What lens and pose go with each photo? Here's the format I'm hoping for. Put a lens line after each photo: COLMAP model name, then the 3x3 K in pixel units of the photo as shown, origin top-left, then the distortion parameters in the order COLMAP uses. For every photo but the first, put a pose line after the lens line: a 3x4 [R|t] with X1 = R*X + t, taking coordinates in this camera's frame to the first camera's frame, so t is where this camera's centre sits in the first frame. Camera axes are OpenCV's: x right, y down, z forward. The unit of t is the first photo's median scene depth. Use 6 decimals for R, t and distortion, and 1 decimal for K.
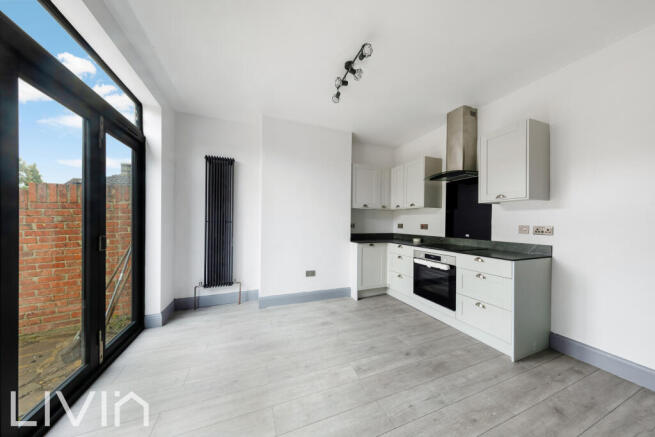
lens RADIAL K [[207.4, 0, 328.0], [0, 207.4, 223.0], [0, 0, 1]] dist [0.013737, 0.000061]
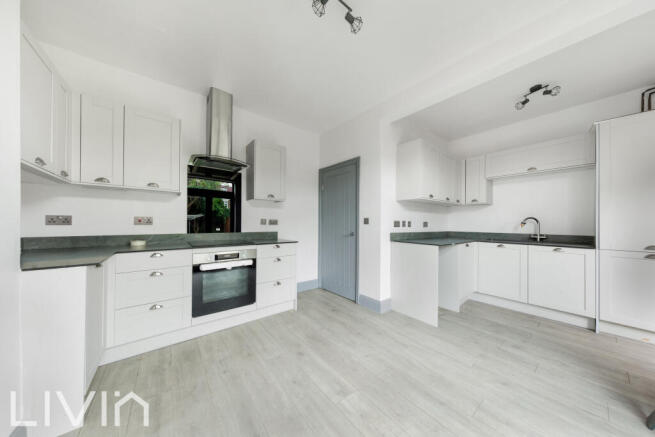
lens RADIAL K [[207.4, 0, 326.8], [0, 207.4, 220.5], [0, 0, 1]] dist [0.013737, 0.000061]
pose [[-0.294781, -0.002752, 0.955561, -0.427471], [-0.007308, 0.999973, 0.000626, 0.016470], [-0.955537, -0.006798, -0.294793, 0.898227]]
